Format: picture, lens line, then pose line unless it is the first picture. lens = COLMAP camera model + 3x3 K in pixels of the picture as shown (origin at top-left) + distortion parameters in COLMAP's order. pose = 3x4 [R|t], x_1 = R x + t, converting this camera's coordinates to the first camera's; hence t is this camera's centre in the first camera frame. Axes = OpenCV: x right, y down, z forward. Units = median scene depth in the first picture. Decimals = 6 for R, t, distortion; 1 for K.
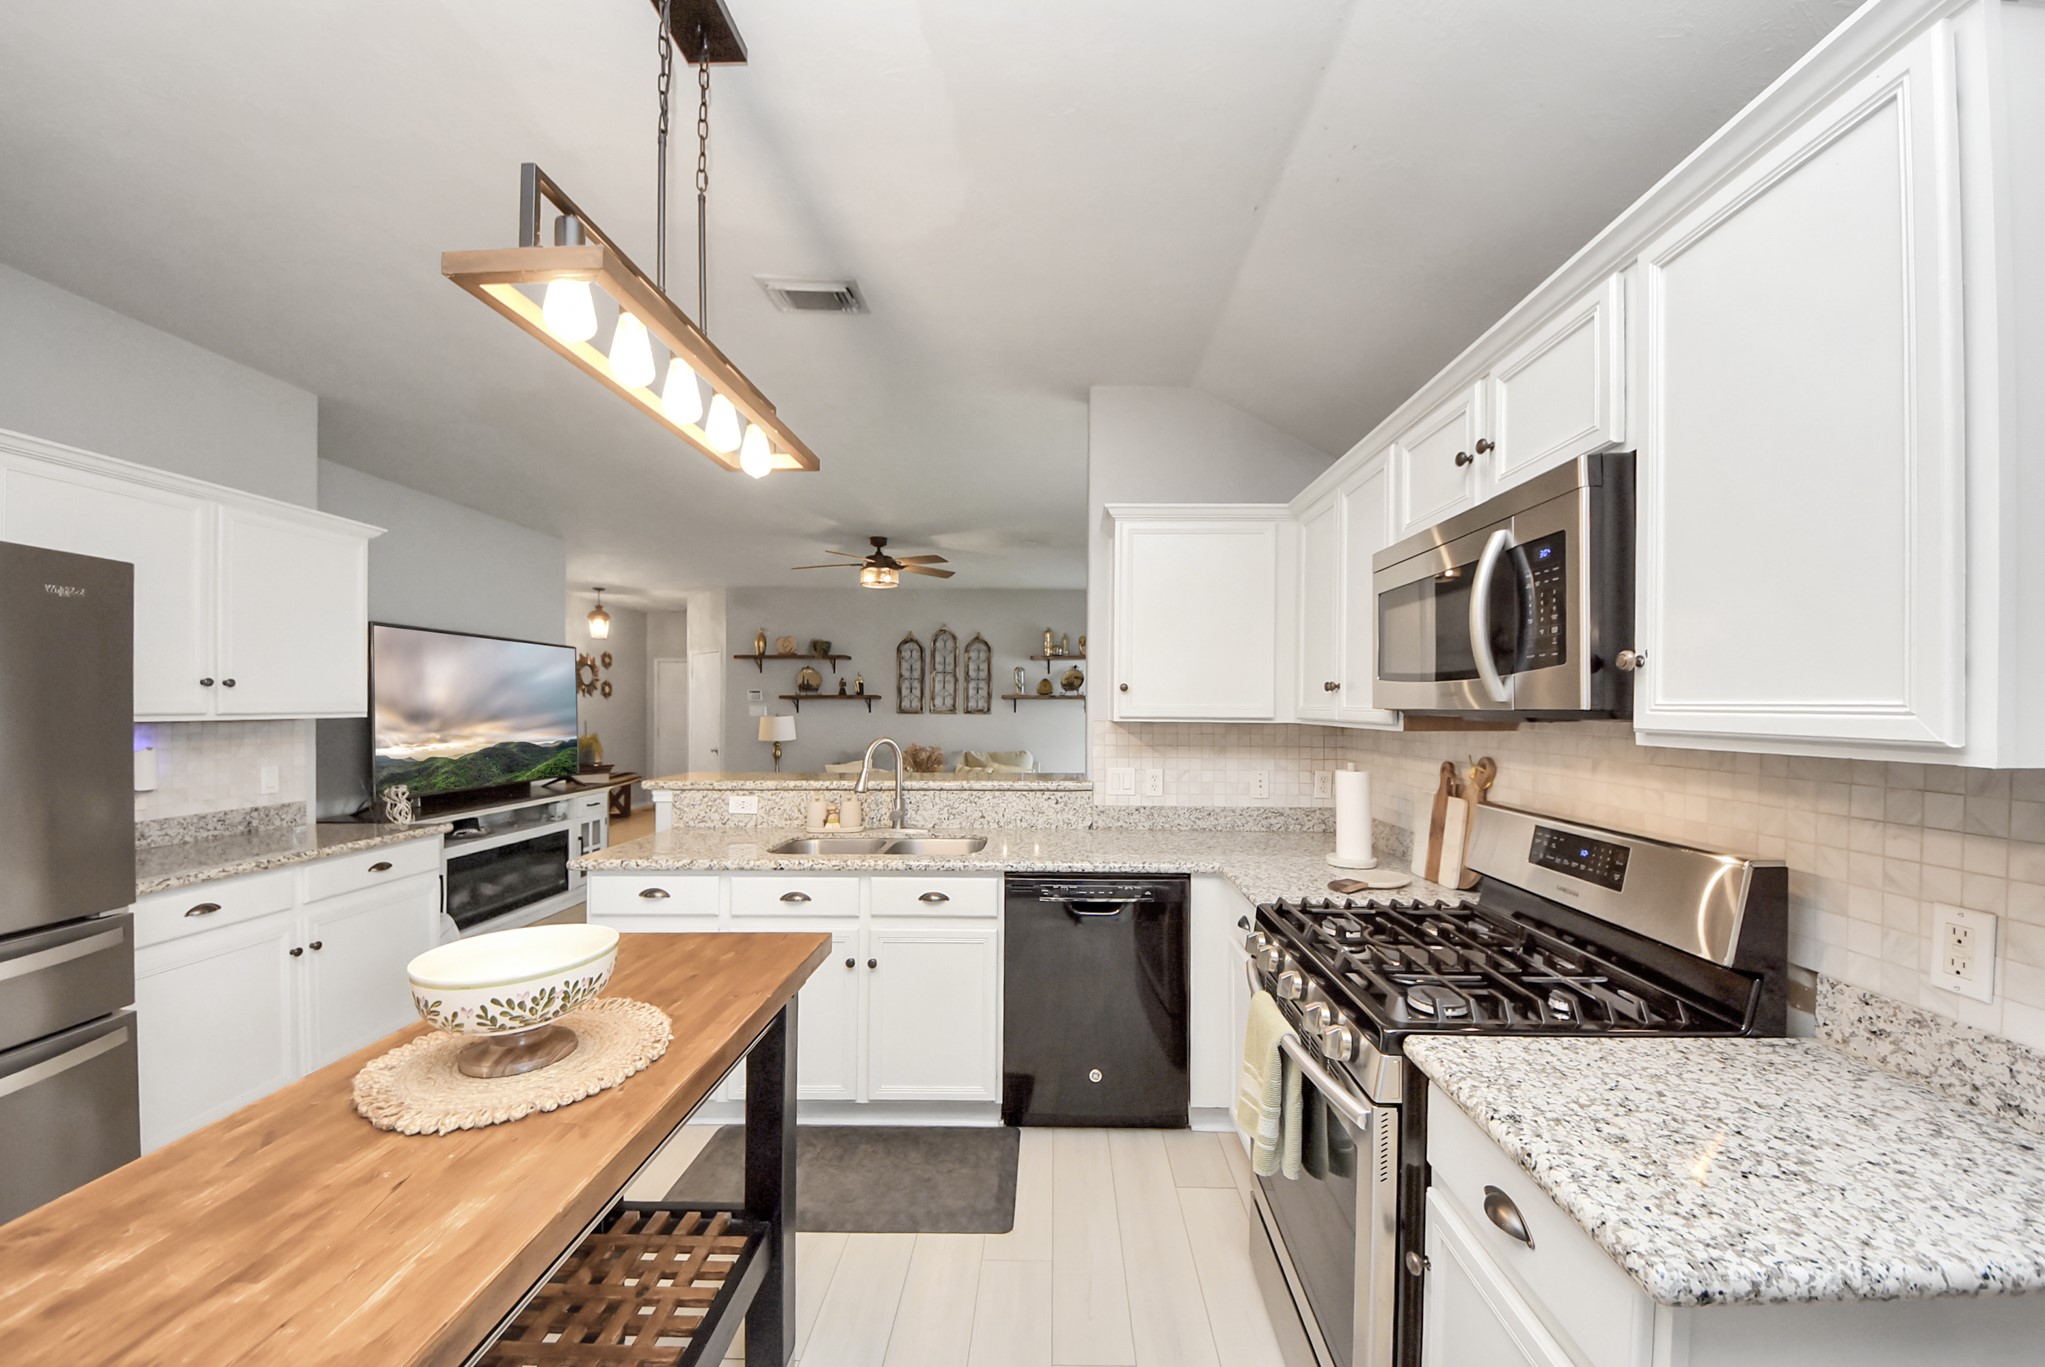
lens RADIAL K [[725.3, 0, 1016.1], [0, 725.3, 707.1], [0, 0, 1]] dist [0.000169, -0.007594]
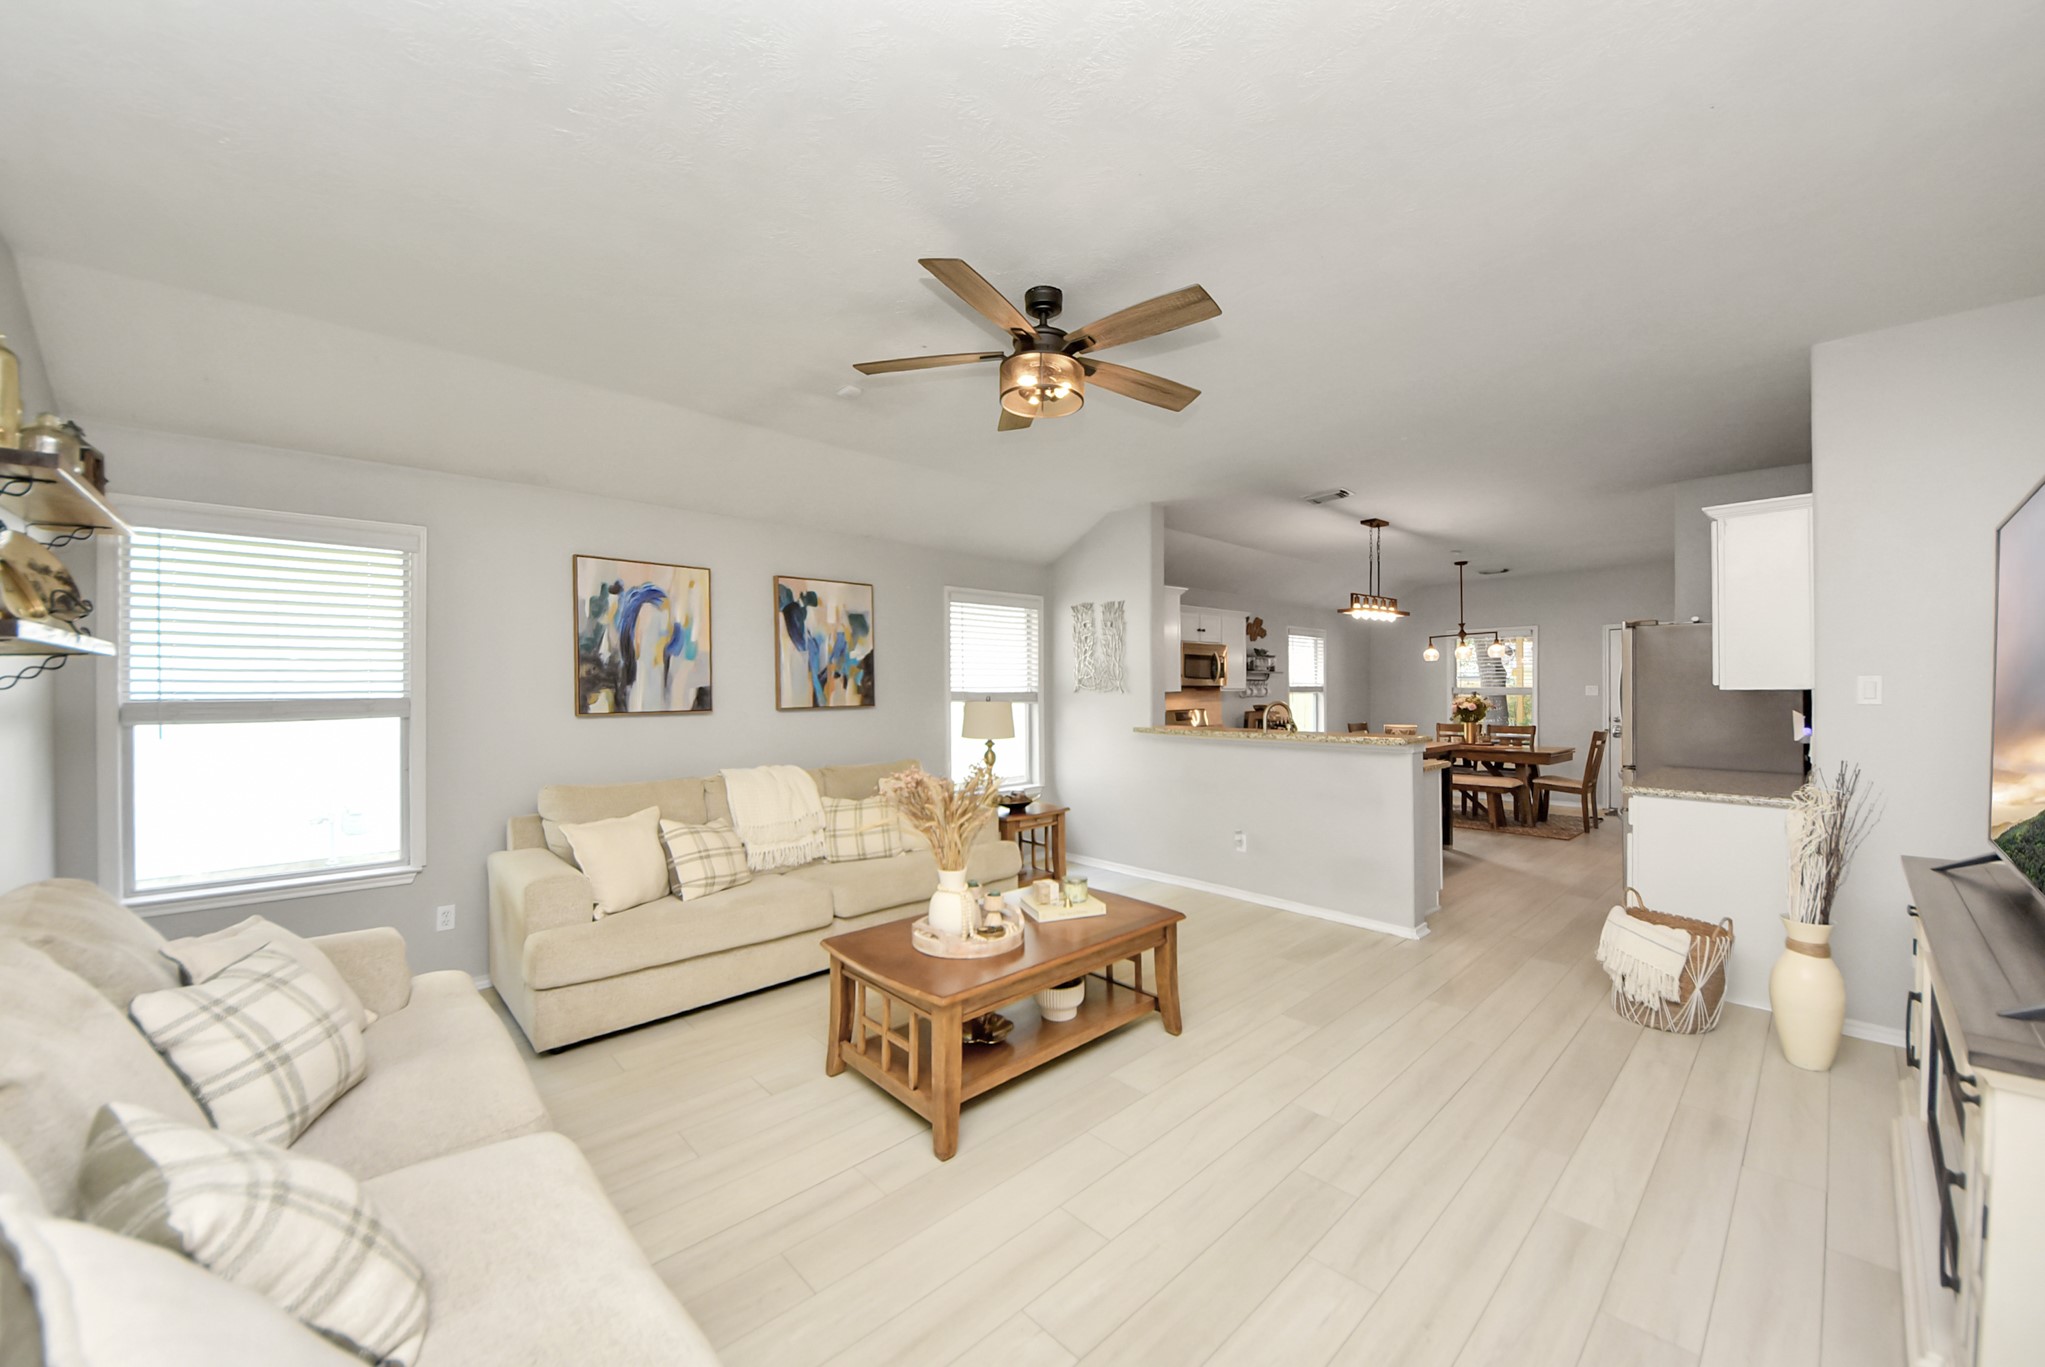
lens RADIAL K [[725.3, 0, 1024.5], [0, 725.3, 703.5], [0, 0, 1]] dist [0.000169, -0.007594]
pose [[-0.709868, -0.017026, 0.704129, -0.912086], [0.000247, 0.999702, 0.024423, 0.002466], [-0.704335, 0.017511, -0.709652, 2.532508]]
